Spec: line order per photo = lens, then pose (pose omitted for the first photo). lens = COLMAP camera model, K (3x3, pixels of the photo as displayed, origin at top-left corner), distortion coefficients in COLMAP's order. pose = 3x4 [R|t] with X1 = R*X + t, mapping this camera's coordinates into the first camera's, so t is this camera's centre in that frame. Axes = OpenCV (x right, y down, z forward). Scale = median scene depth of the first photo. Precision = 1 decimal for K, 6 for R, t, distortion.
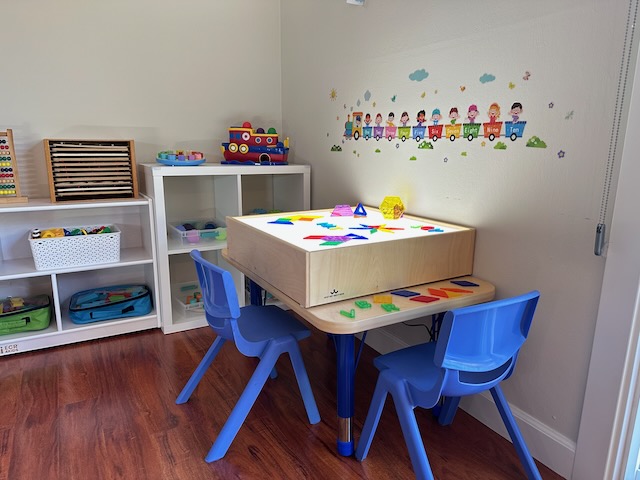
lens RADIAL K [[458.6, 0, 311.4], [0, 458.6, 244.2], [0, 0, 1]] dist [0.056333, -0.065585]
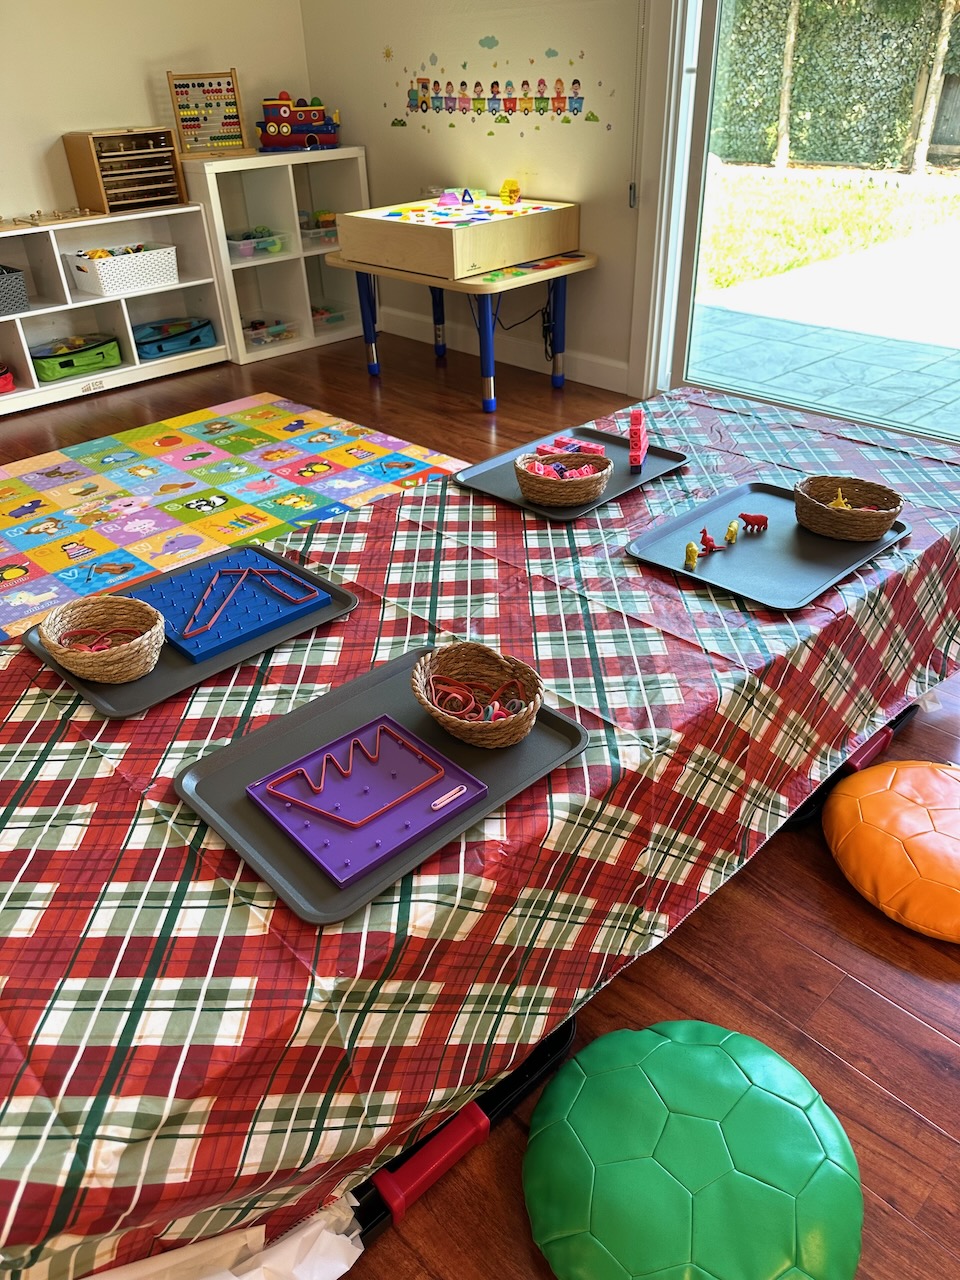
lens RADIAL K [[917.3, 0, 480.0], [0, 917.3, 640.0], [0, 0, 1]] dist [0.056333, -0.065585]
pose [[0.963757, -0.175060, 0.201312, -0.420867], [0.098653, 0.934963, 0.340751, 0.164372], [-0.247871, -0.308541, 0.918347, -1.255833]]
